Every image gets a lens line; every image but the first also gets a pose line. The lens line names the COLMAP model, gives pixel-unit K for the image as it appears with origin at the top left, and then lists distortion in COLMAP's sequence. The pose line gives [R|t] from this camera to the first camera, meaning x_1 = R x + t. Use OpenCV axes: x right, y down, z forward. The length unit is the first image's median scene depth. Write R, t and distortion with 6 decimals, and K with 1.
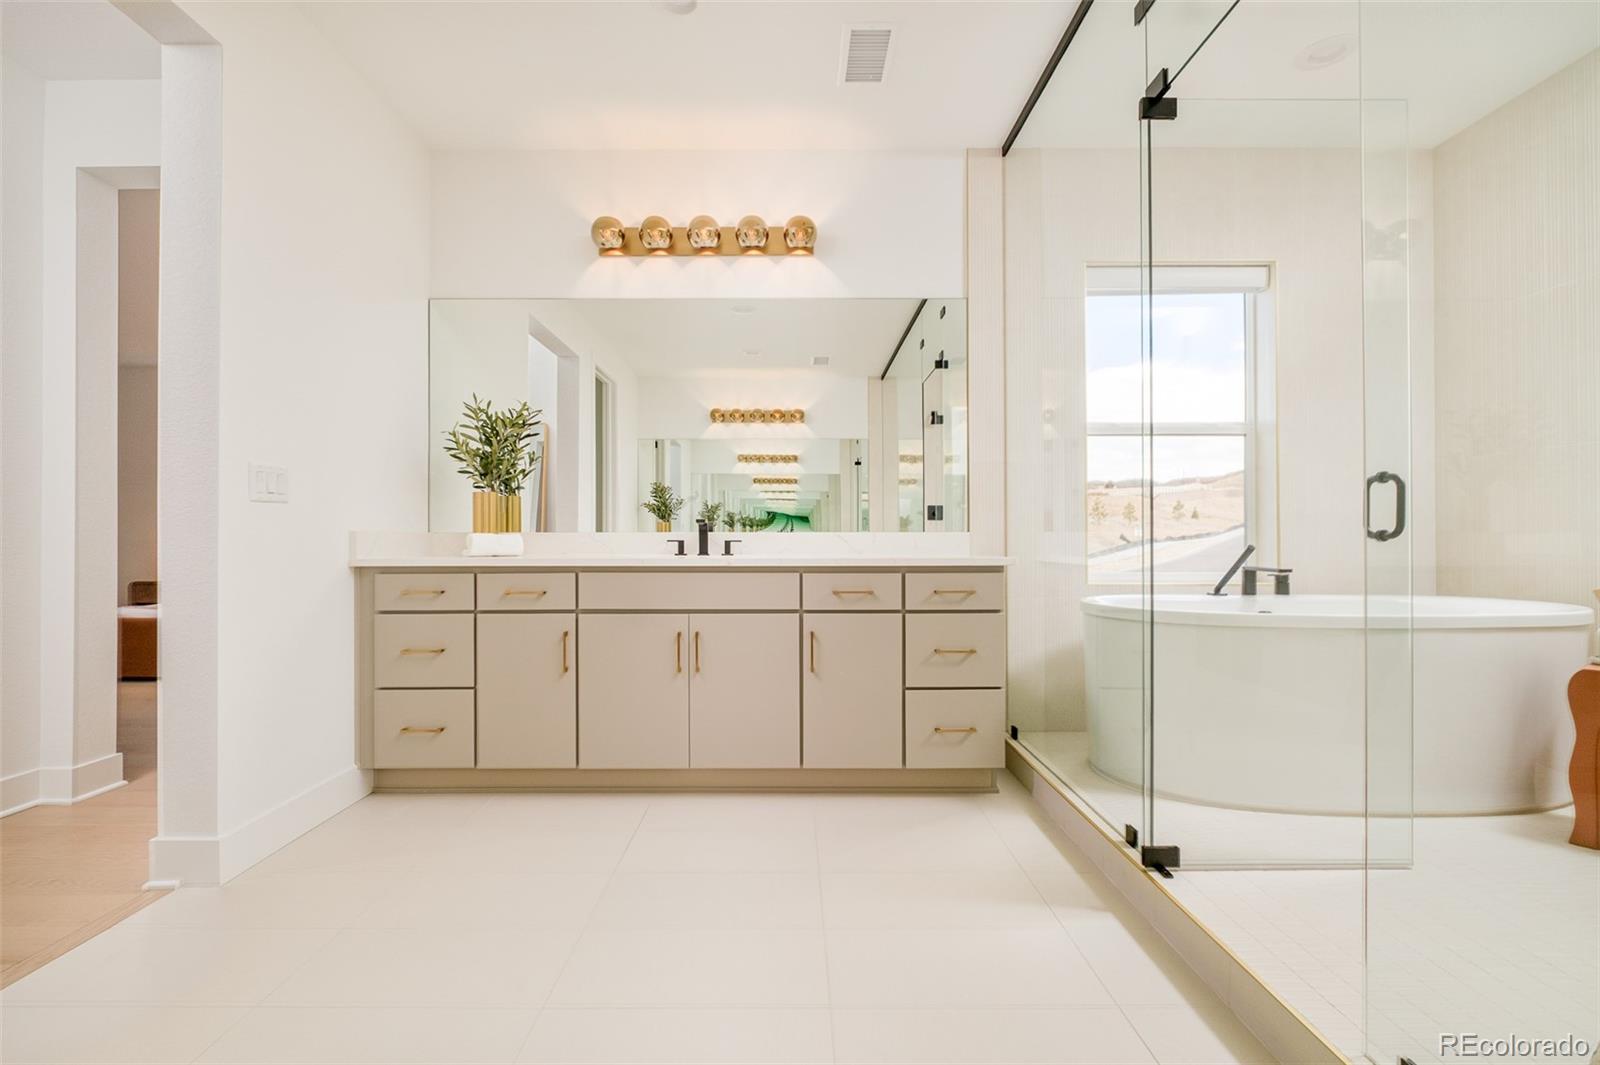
lens RADIAL K [[705.1, 0, 800.6], [0, 705.1, 538.8], [0, 0, 1]] dist [0.000576, 0.000222]
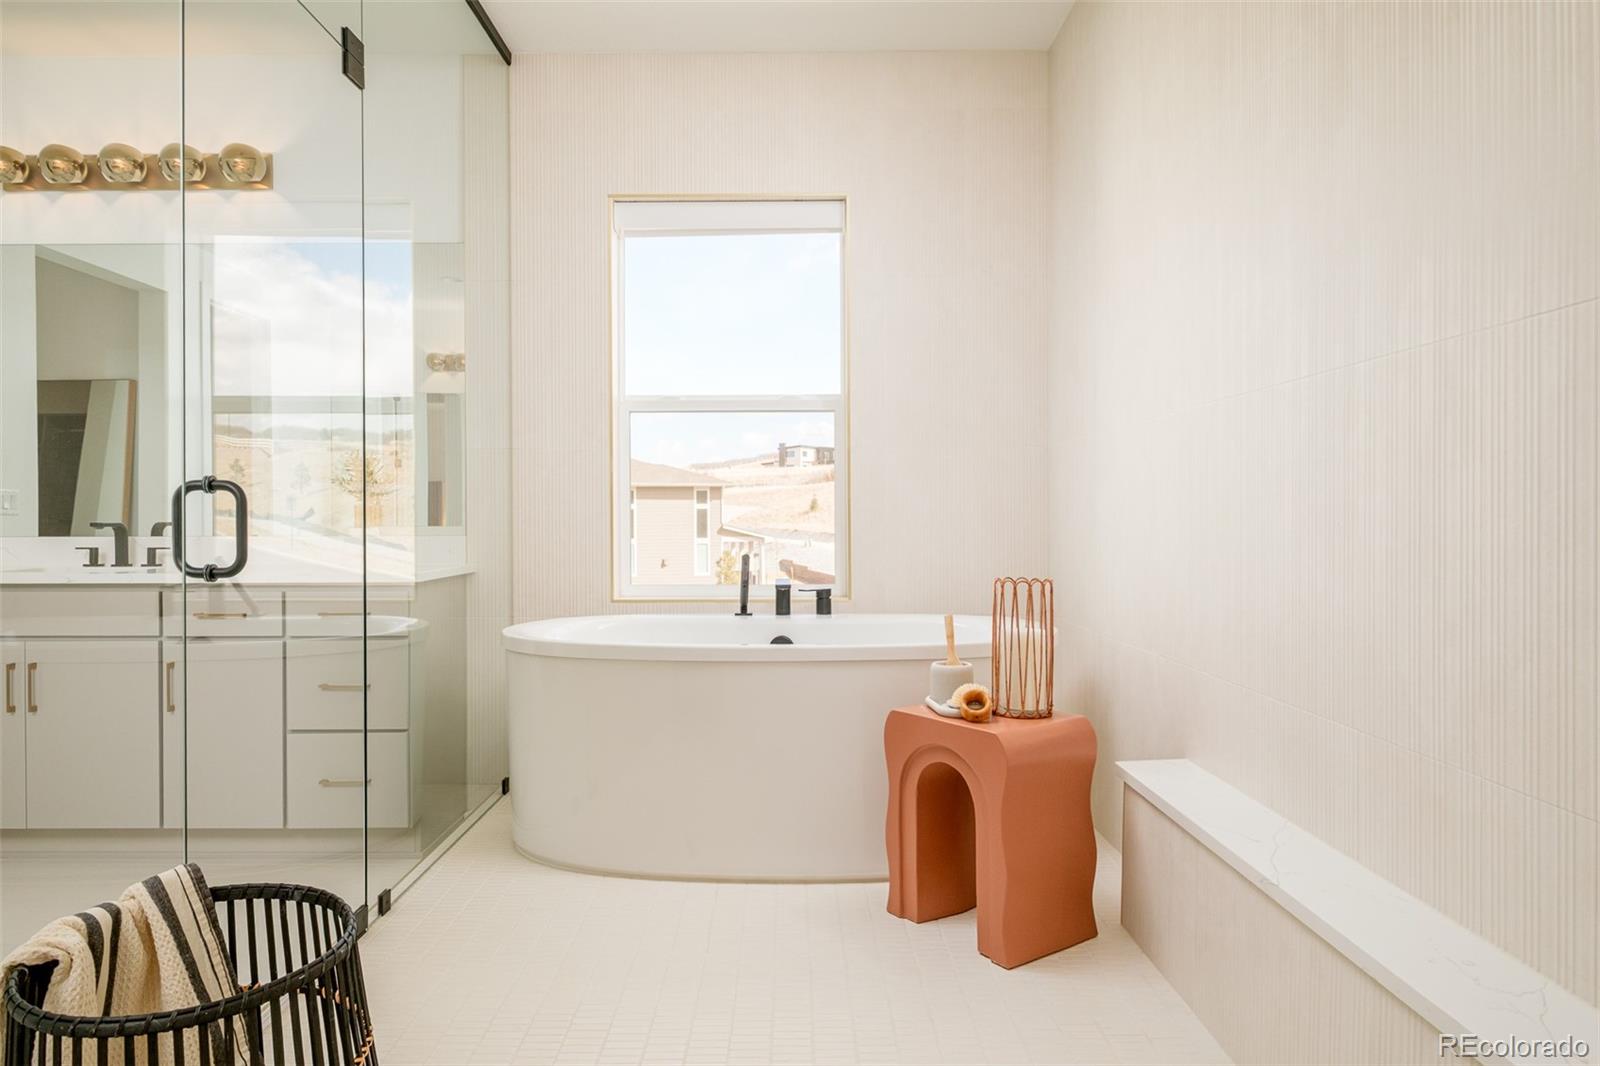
lens RADIAL K [[990.0, 0, 800.0], [0, 990.0, 533.0], [0, 0, 1]] dist [-0.083353, 0.071585]
pose [[0.999895, -0.002929, 0.014160, 0.620304], [0.002987, 0.999987, -0.004040, -0.007769], [-0.014148, 0.004082, 0.999892, -0.107343]]
